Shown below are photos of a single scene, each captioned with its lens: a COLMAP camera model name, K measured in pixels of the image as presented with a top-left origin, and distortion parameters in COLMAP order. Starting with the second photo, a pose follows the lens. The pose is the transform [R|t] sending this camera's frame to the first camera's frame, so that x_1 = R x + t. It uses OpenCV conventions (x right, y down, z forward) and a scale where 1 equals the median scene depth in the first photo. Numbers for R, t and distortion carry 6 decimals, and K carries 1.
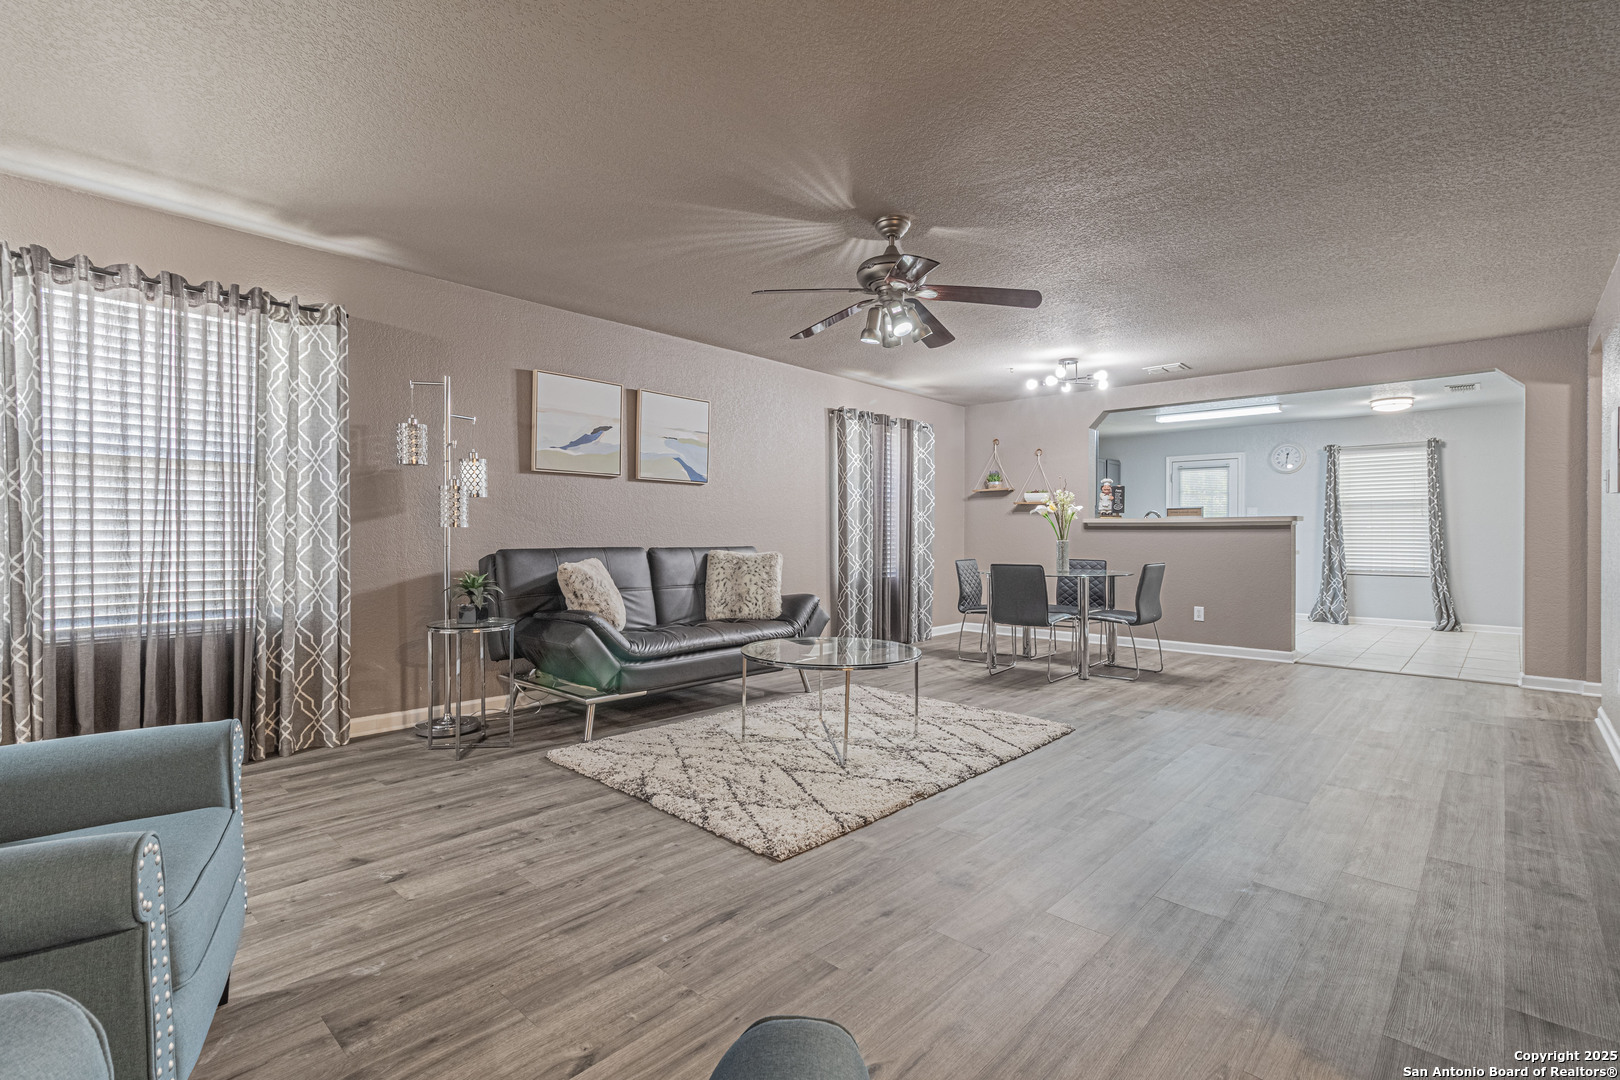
lens RADIAL K [[741.0, 0, 817.7], [0, 741.0, 512.3], [0, 0, 1]] dist [0.003263, -0.001664]
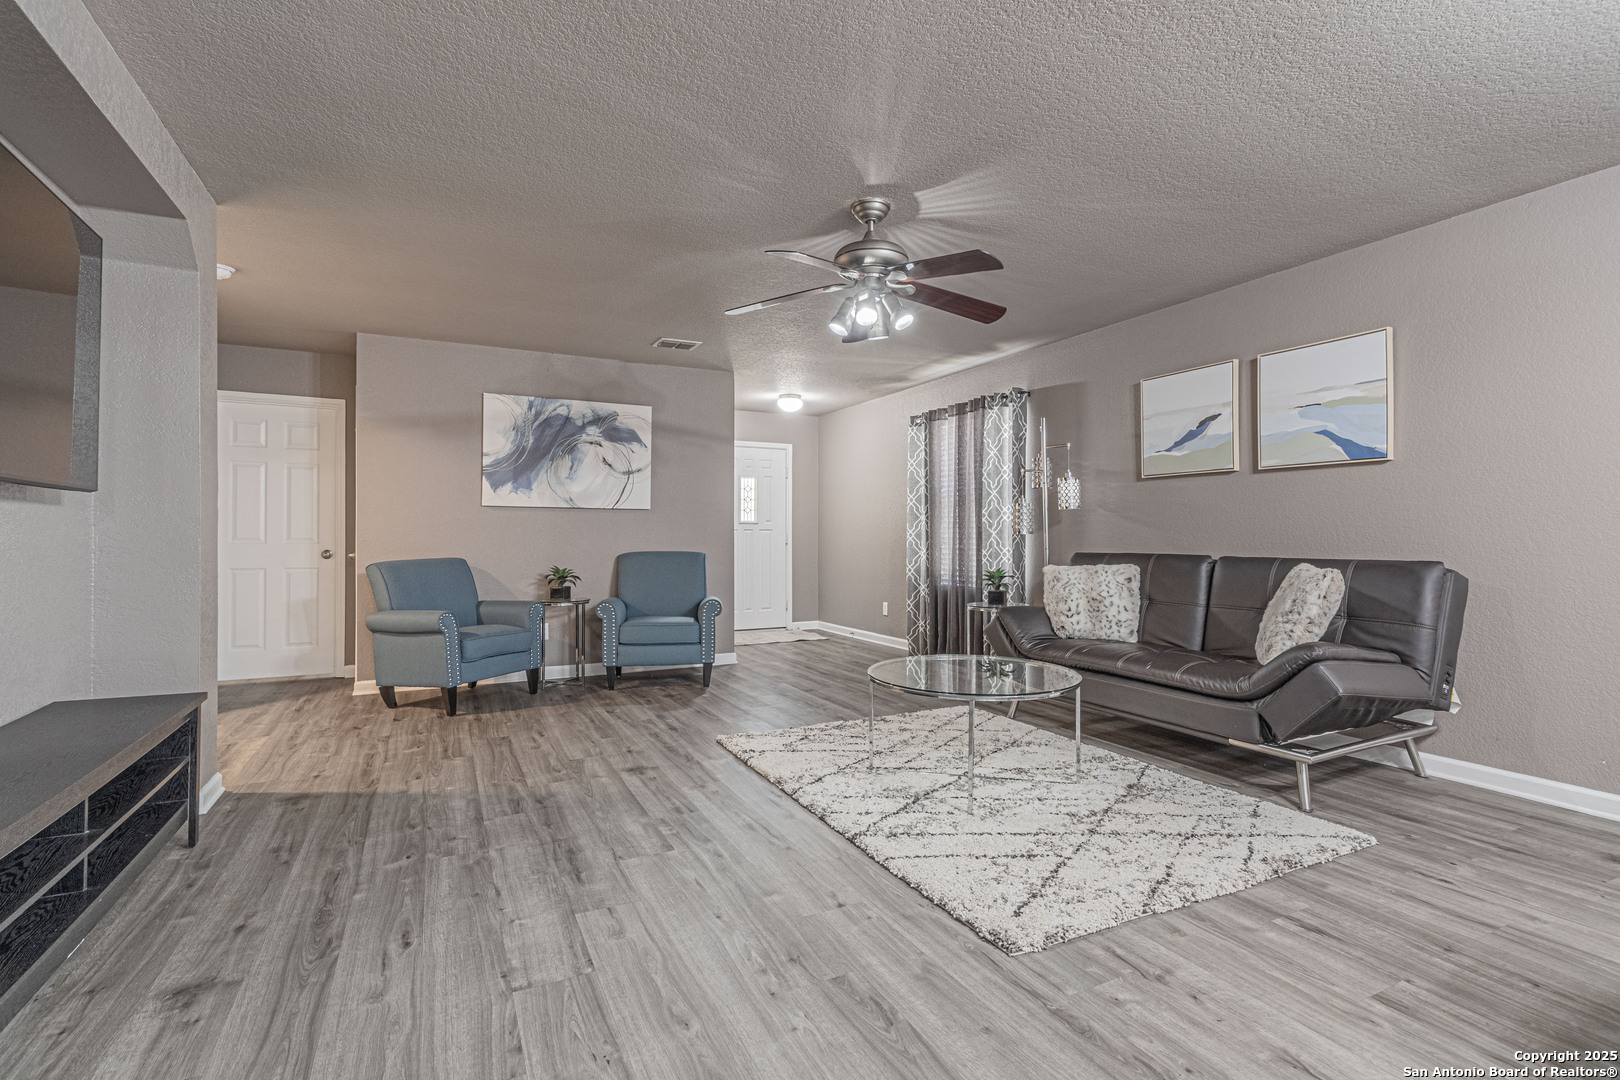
lens RADIAL K [[741.0, 0, 817.7], [0, 741.0, 512.3], [0, 0, 1]] dist [0.003263, -0.001664]
pose [[-0.348850, -0.034457, -0.936545, 0.887750], [0.028678, 0.998463, -0.047417, 0.032490], [0.936740, -0.043399, -0.347326, 1.123324]]
